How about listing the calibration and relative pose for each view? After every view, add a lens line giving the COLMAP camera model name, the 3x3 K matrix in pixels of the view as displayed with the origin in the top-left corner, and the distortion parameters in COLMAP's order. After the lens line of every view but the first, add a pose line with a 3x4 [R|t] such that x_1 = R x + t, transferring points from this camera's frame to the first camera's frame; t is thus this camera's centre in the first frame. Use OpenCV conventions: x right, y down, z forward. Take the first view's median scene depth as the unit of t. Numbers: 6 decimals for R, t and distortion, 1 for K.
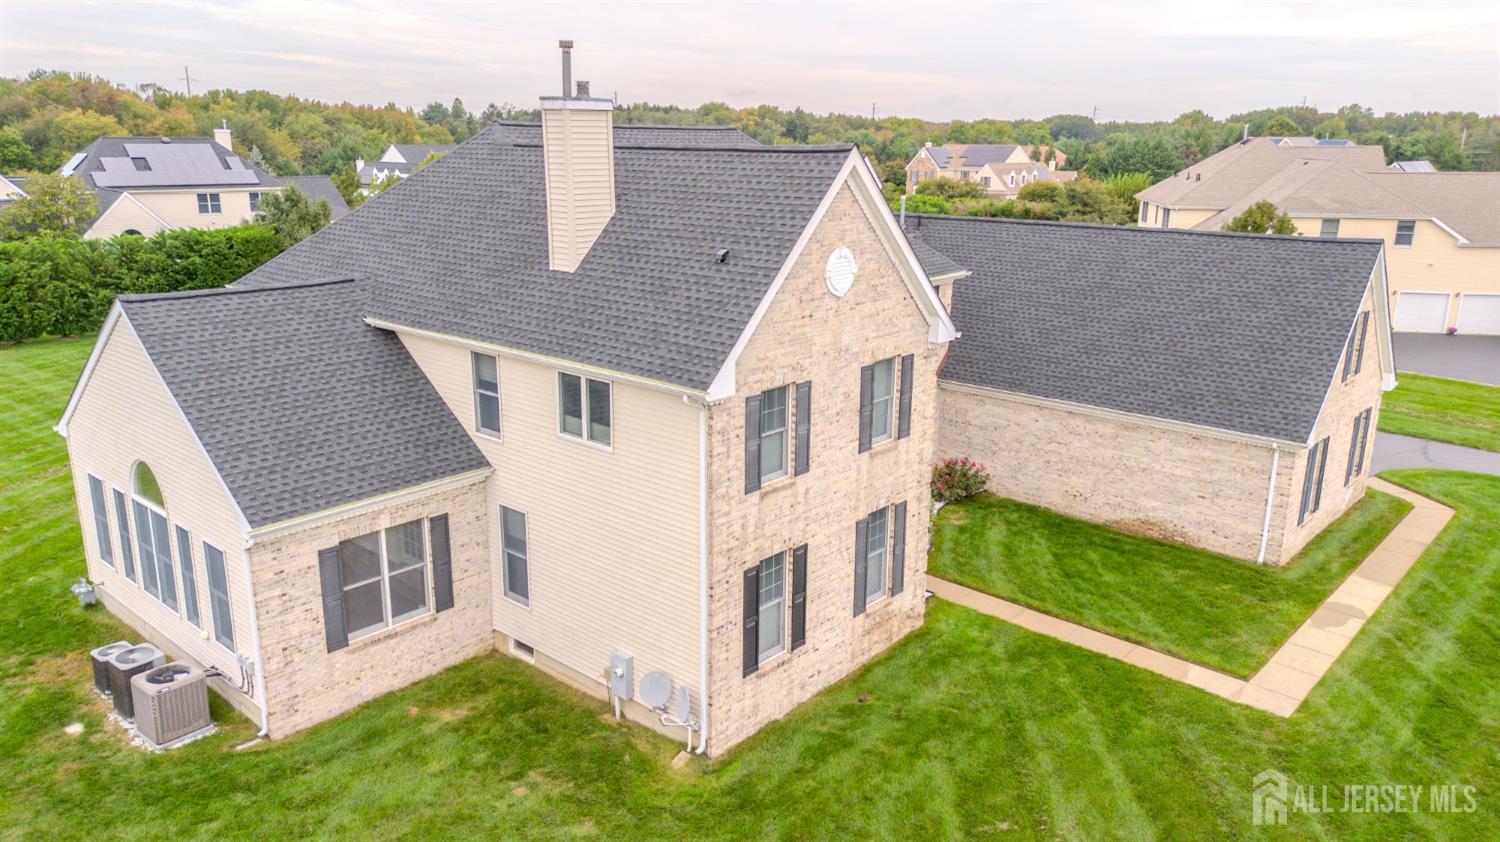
lens RADIAL K [[1059.9, 0, 753.7], [0, 1059.9, 419.5], [0, 0, 1]] dist [0.076879, -0.077641]
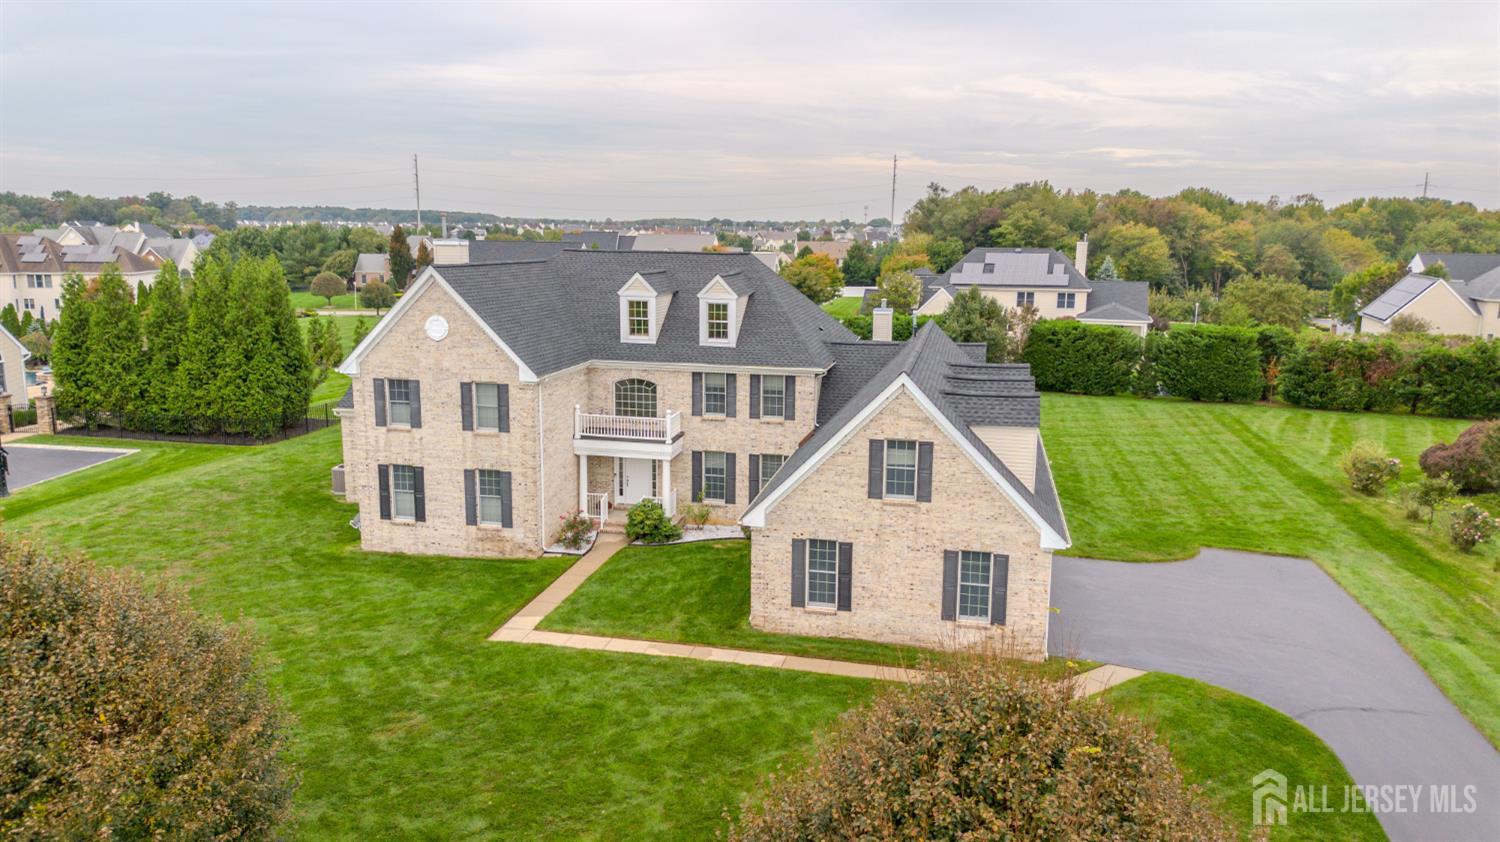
lens RADIAL K [[1059.9, 0, 751.4], [0, 1059.9, 425.0], [0, 0, 1]] dist [0.076879, -0.077641]
pose [[0.494186, 0.156913, -0.855078, 1.770116], [-0.230949, 0.971930, 0.044882, -0.160834], [0.838119, 0.175299, 0.516553, 0.435748]]
